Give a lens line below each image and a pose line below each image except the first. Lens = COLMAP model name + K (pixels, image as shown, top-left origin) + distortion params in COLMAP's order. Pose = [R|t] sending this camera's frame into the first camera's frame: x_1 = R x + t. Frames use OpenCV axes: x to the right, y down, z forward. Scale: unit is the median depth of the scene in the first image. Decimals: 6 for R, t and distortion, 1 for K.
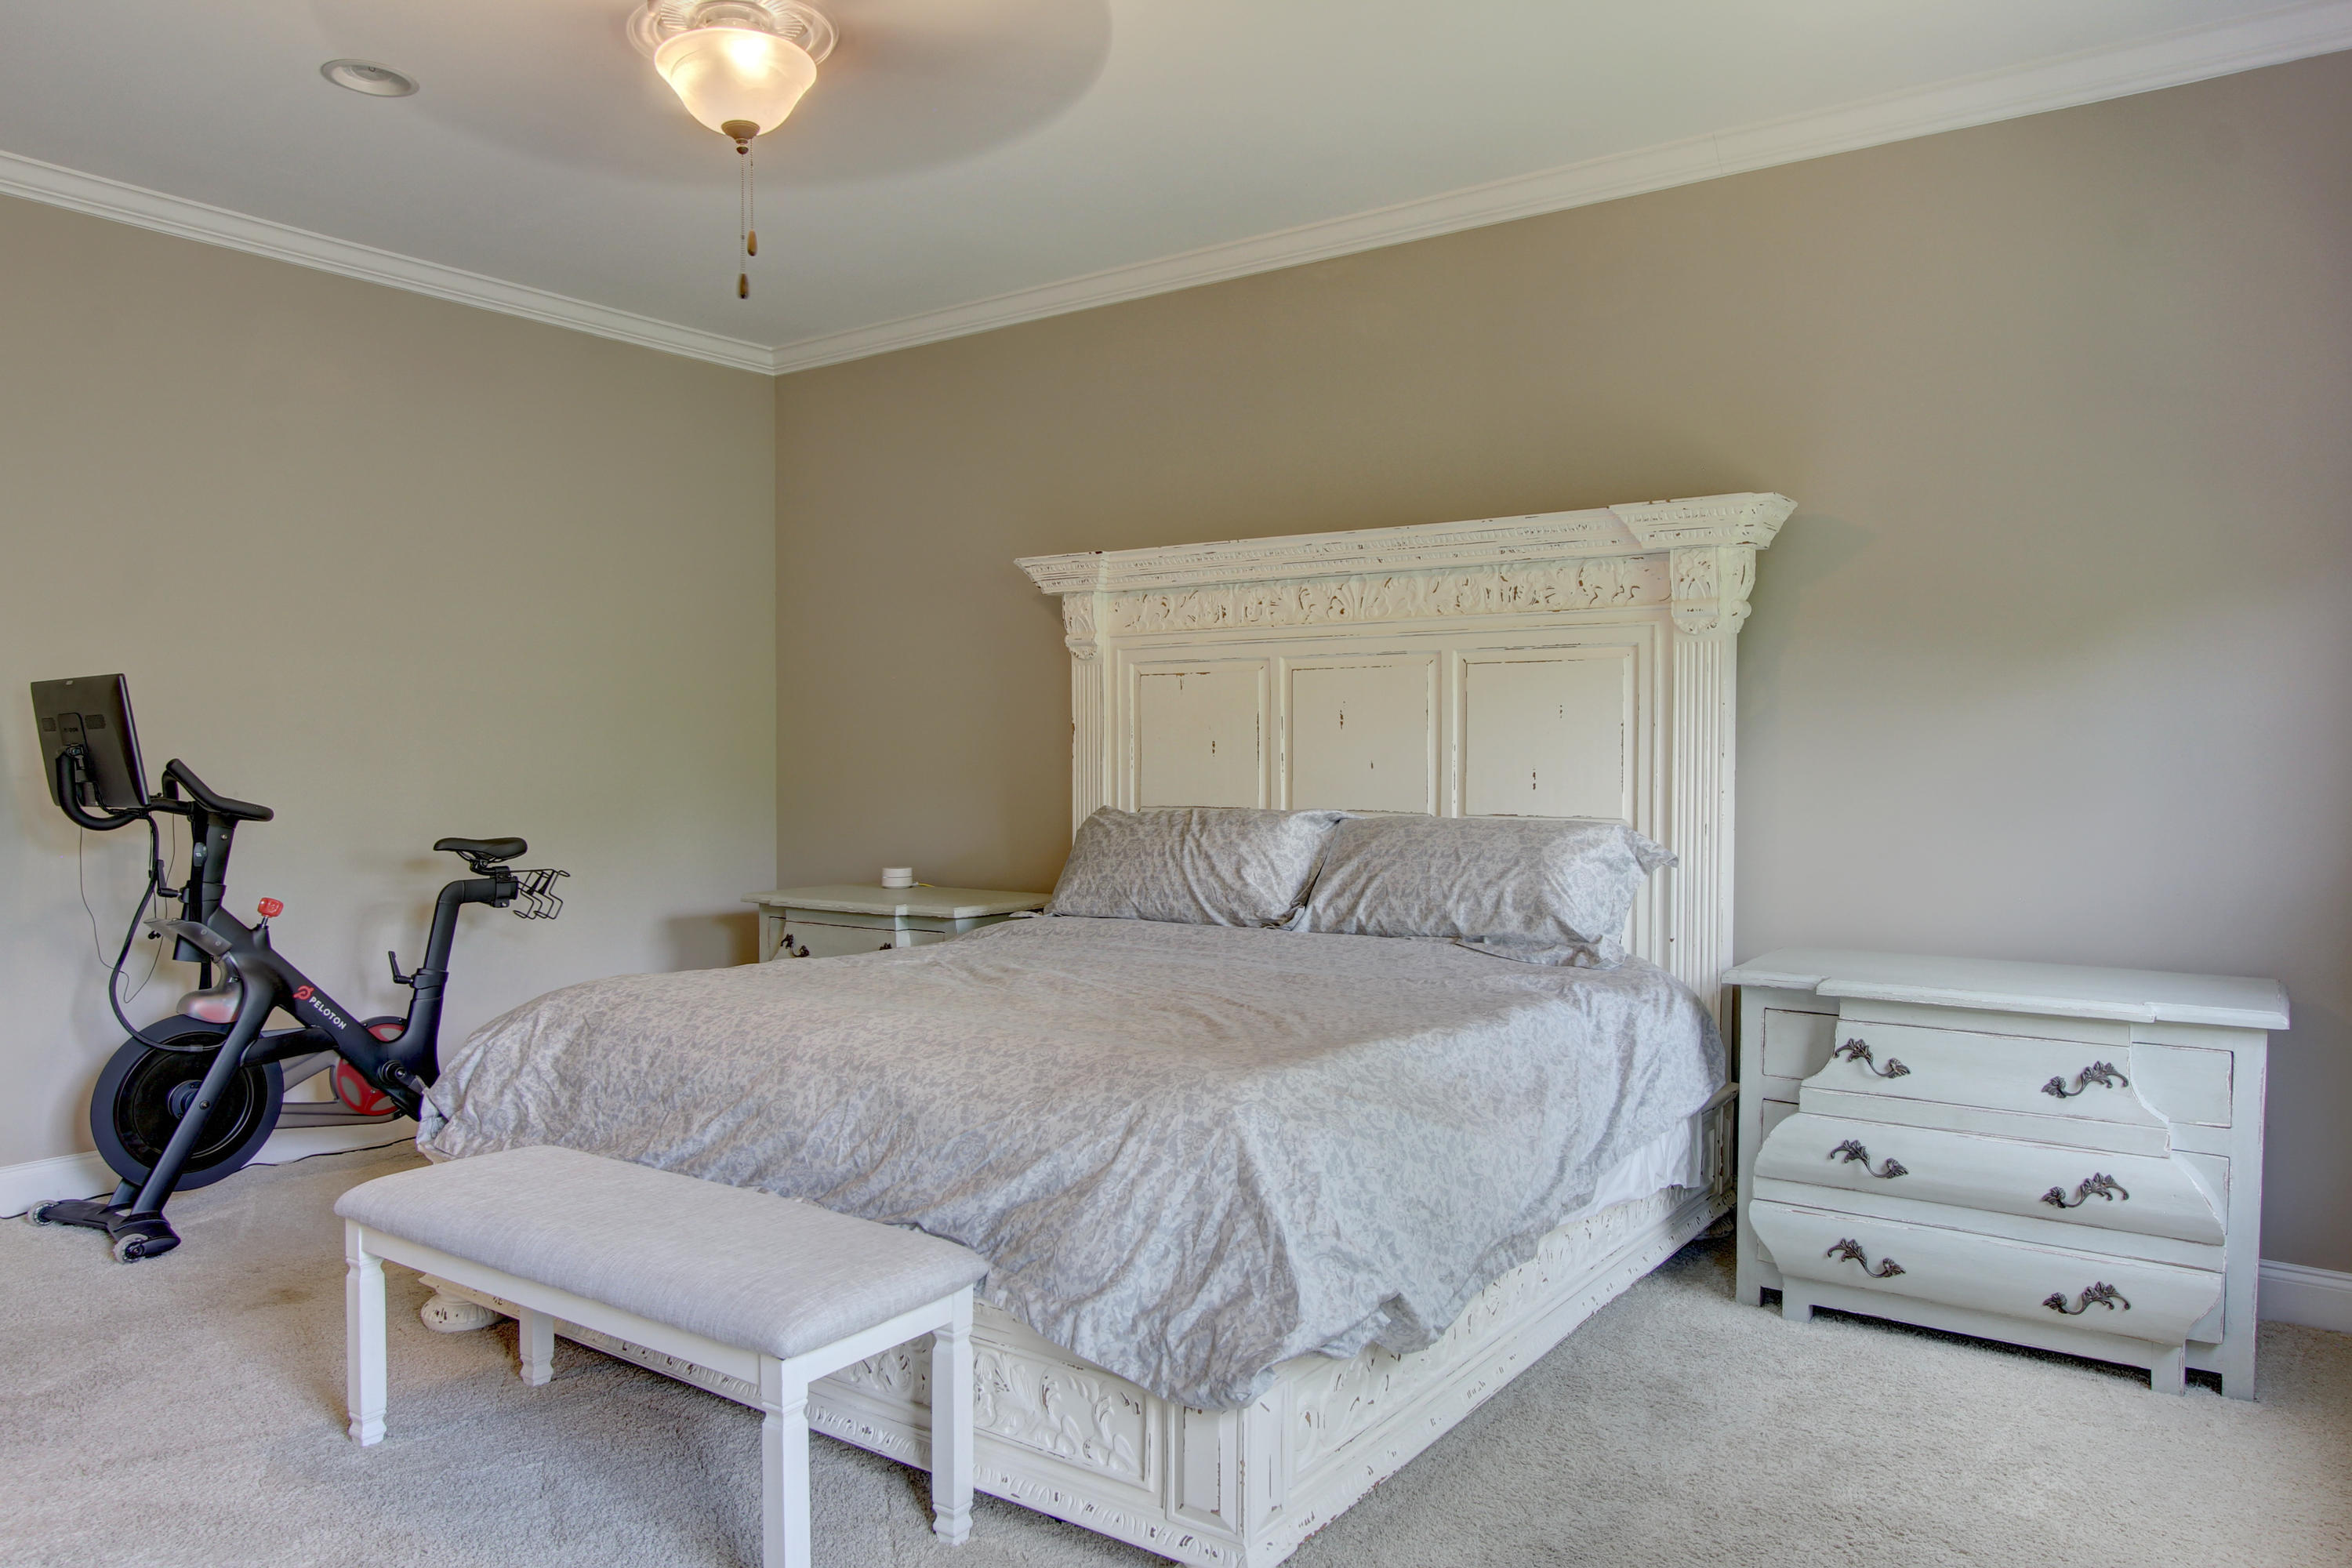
lens RADIAL K [[1687.8, 0, 1171.0], [0, 1687.8, 770.5], [0, 0, 1]] dist [0.005888, 0.002967]
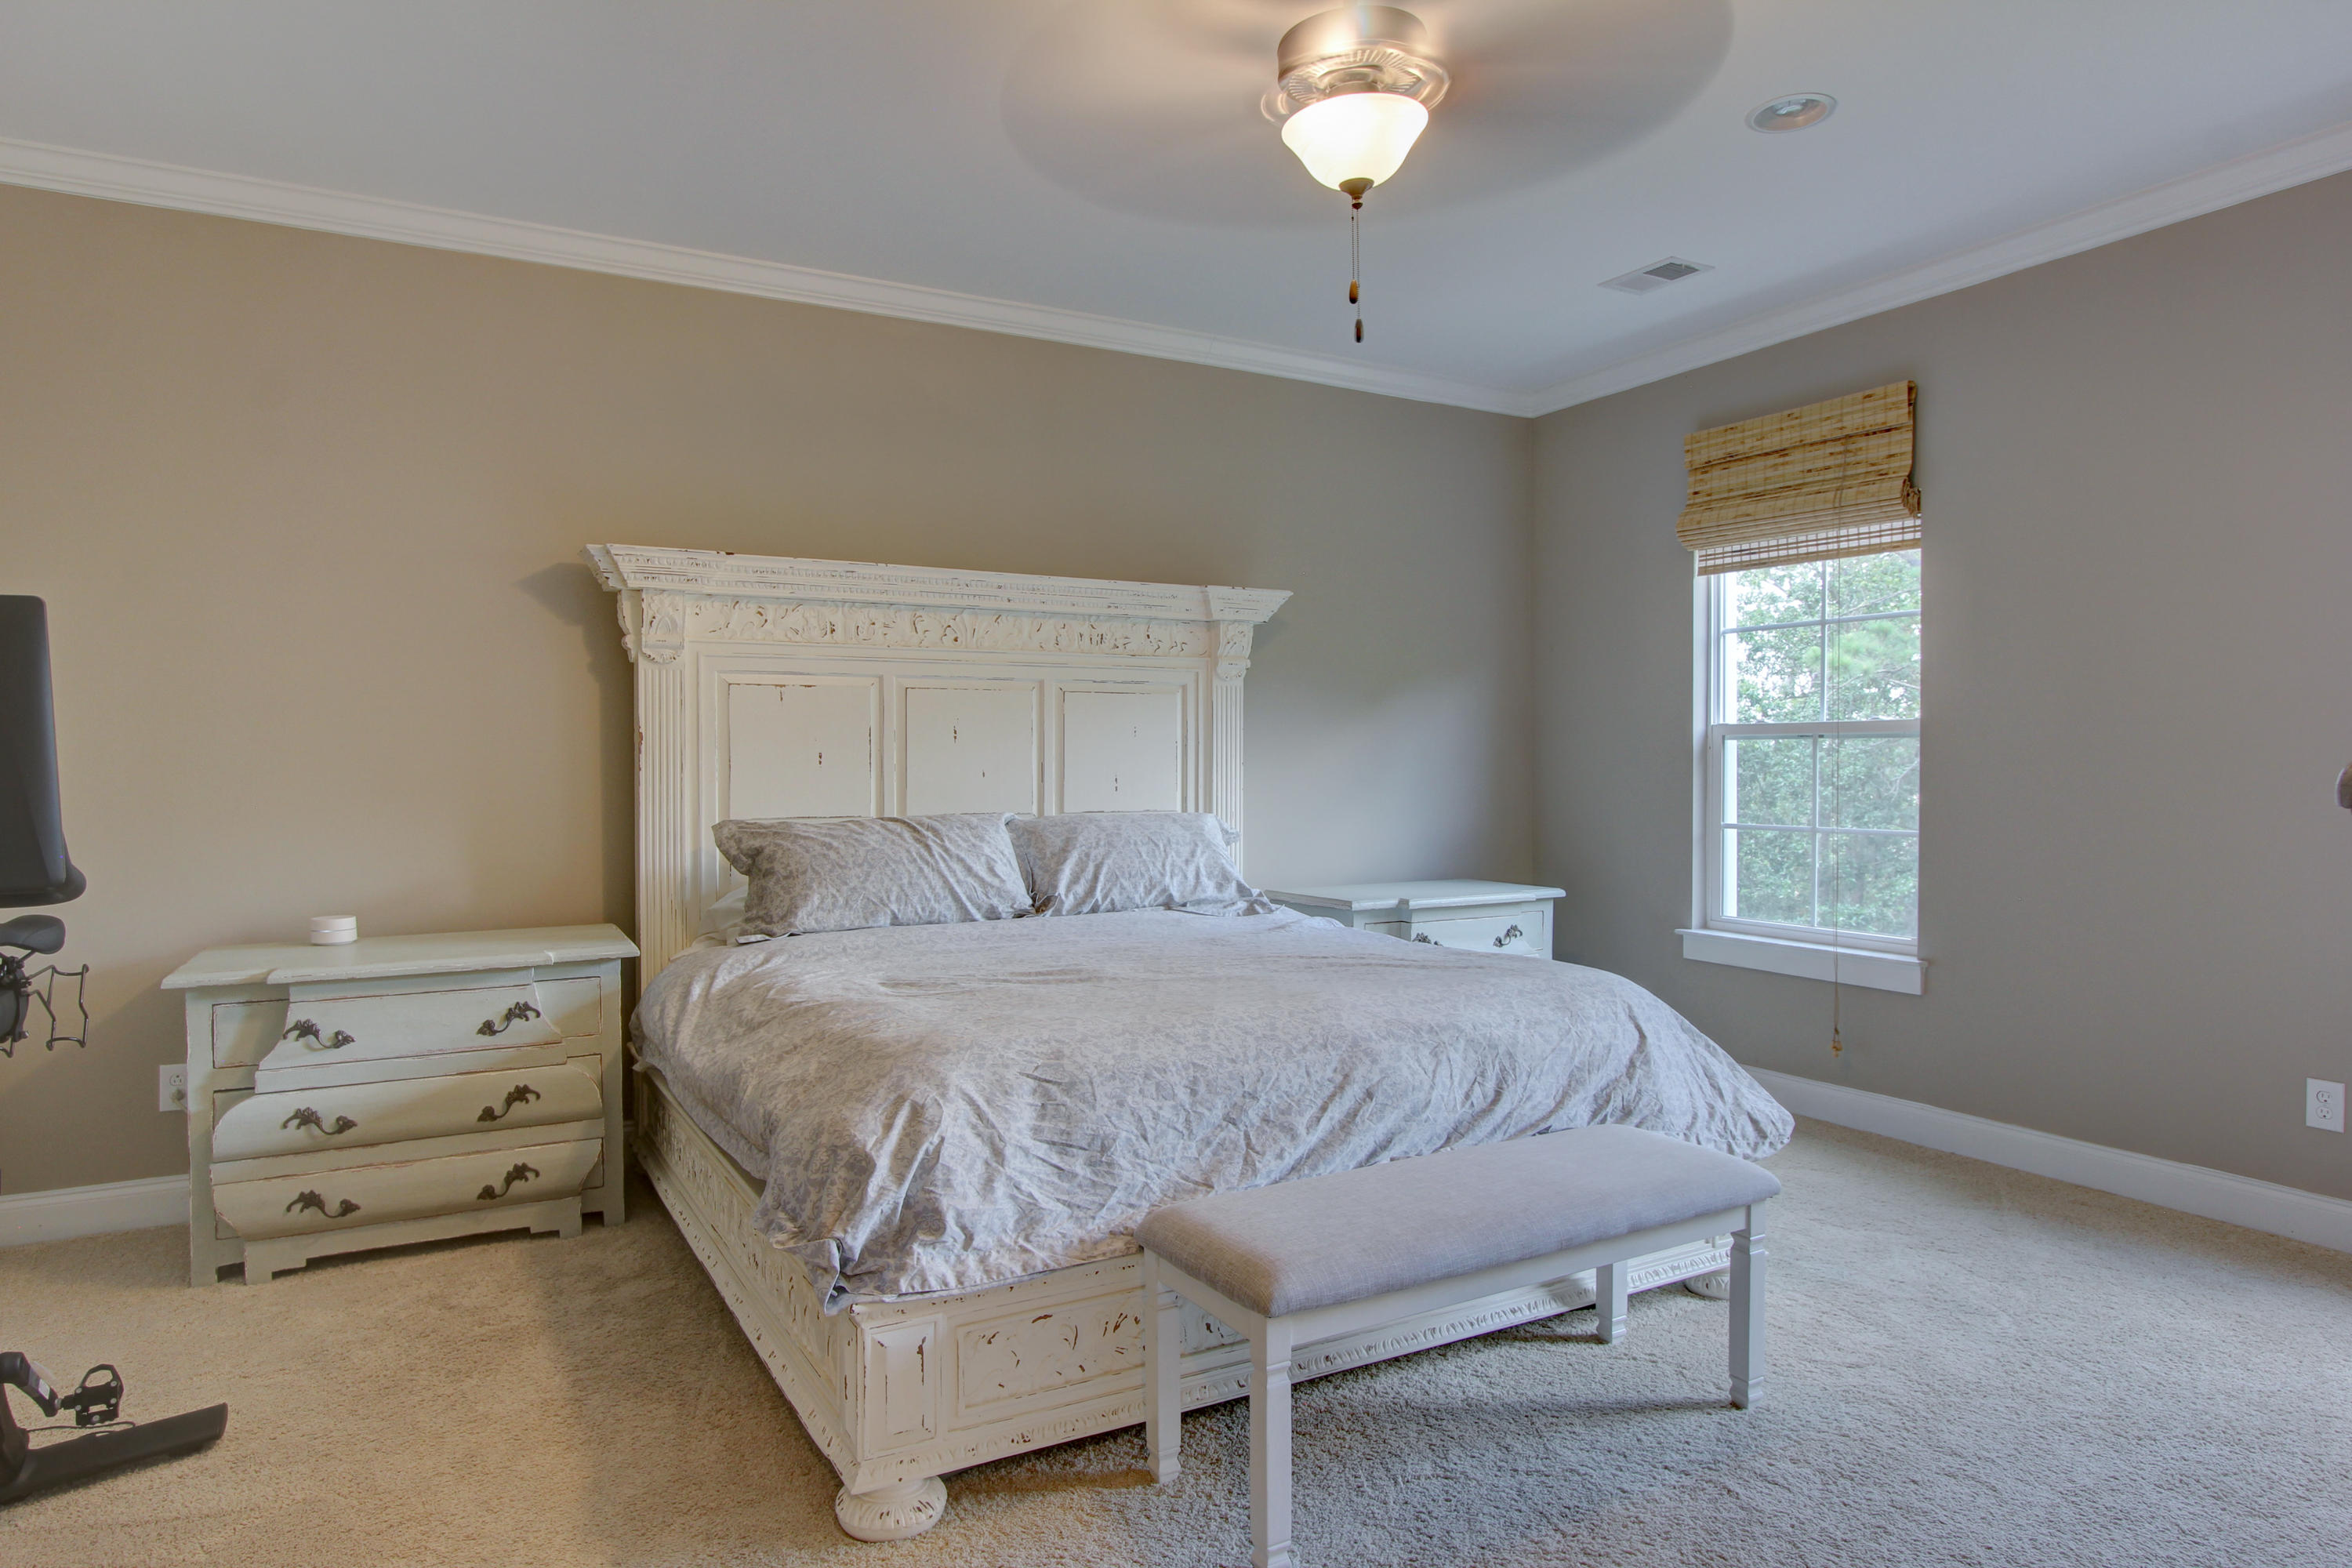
lens RADIAL K [[1325.3, 0, 1168.0], [0, 1325.3, 794.1], [0, 0, 1]] dist [-0.012213, -0.003579]
pose [[0.434623, -0.024324, 0.900284, -0.669722], [0.013583, 0.999699, 0.020452, -0.006227], [-0.900510, 0.003340, 0.434823, 0.499928]]
